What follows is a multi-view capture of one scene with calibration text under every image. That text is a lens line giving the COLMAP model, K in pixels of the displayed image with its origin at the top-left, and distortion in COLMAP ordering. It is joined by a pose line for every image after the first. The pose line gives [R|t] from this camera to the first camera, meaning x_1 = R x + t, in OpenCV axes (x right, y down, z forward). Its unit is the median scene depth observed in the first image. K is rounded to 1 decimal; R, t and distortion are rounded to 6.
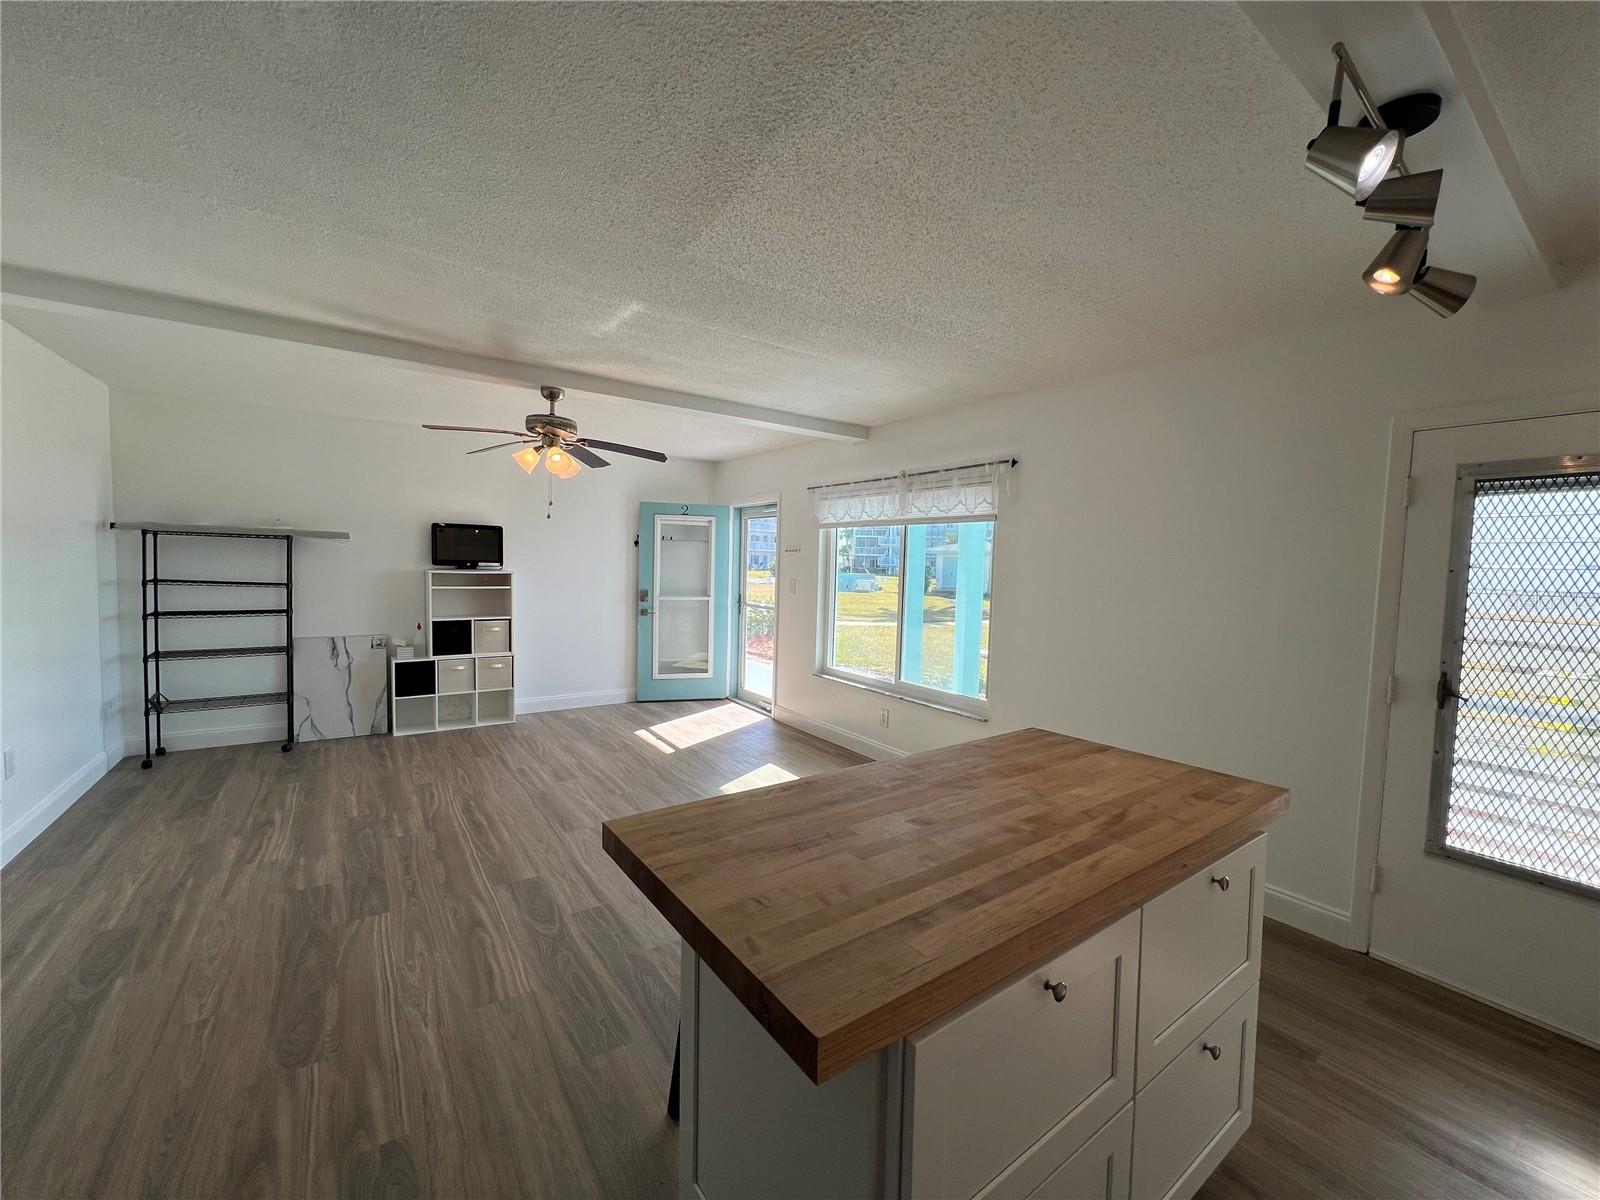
lens RADIAL K [[639.3, 0, 803.3], [0, 639.3, 602.8], [0, 0, 1]] dist [0.000207, 0.000107]
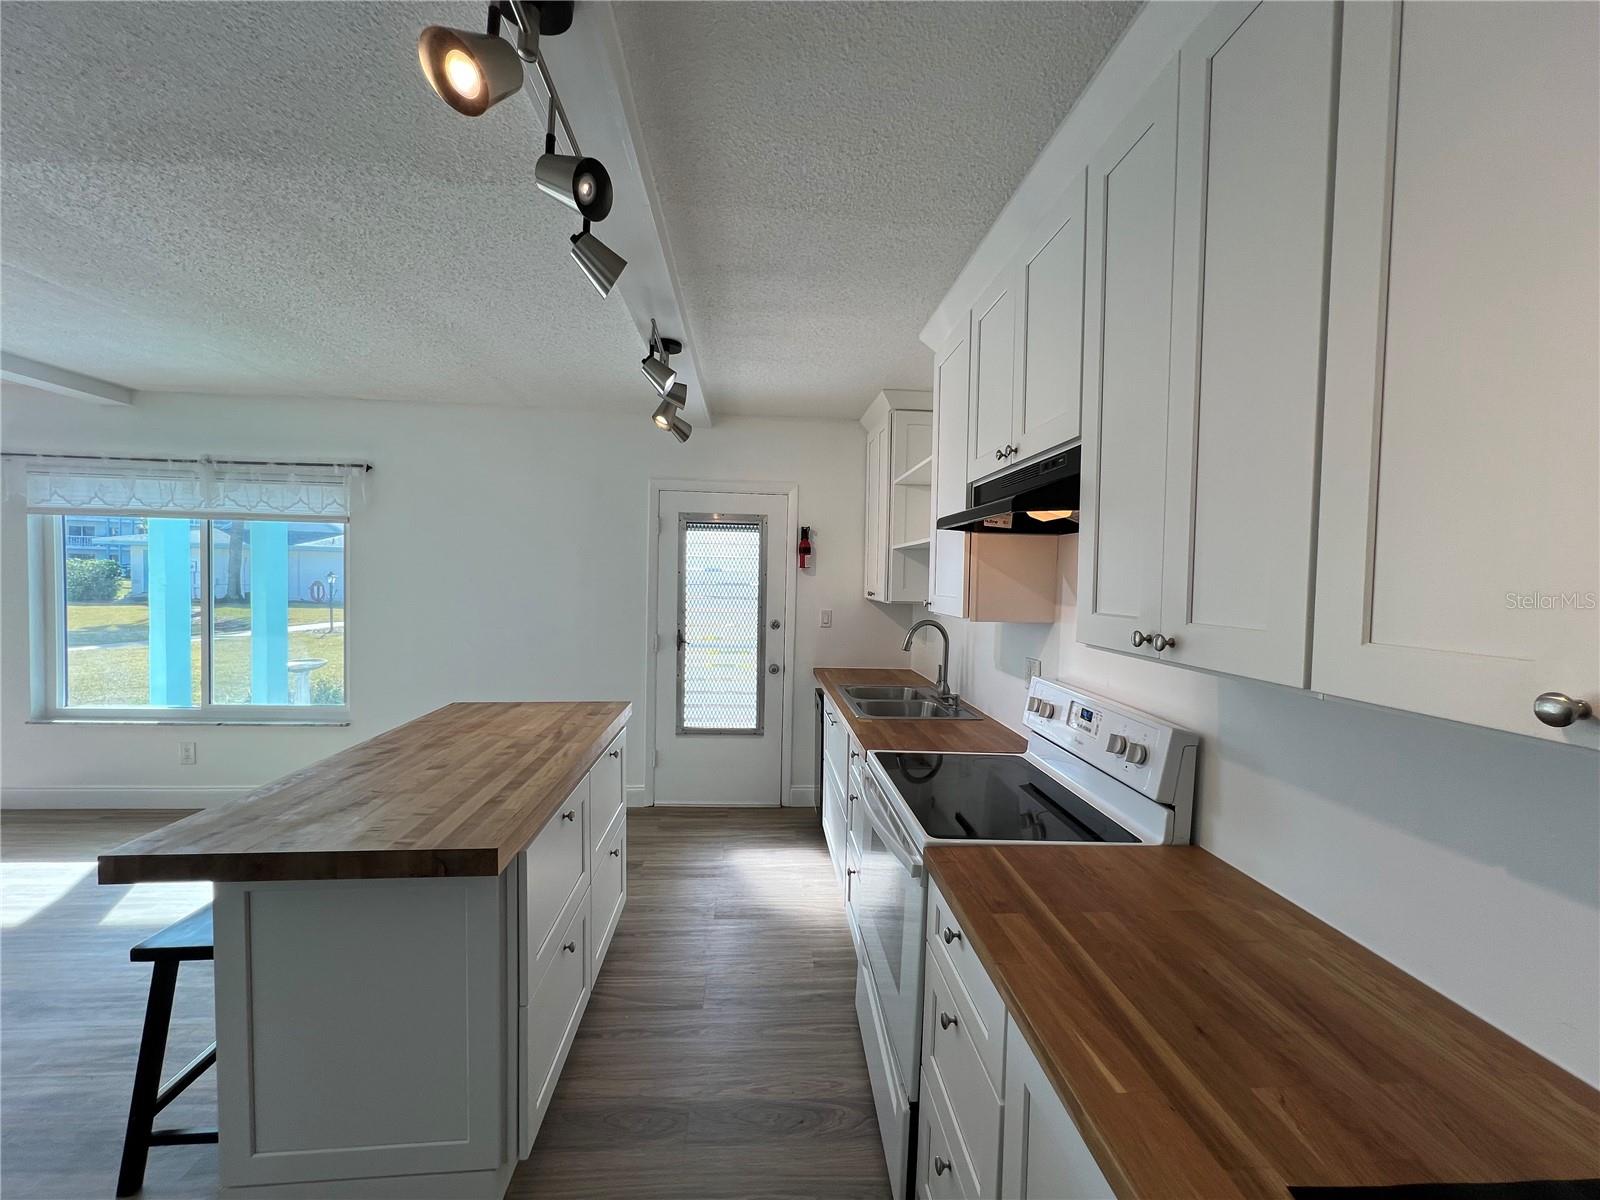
lens RADIAL K [[641.3, 0, 802.5], [0, 641.3, 603.1], [0, 0, 1]] dist [-0.003045, 0.000925]
pose [[0.516346, -0.048292, 0.855017, -0.230267], [0.044920, 0.998562, 0.029272, -0.000730], [-0.855201, 0.023293, 0.517773, -0.145370]]
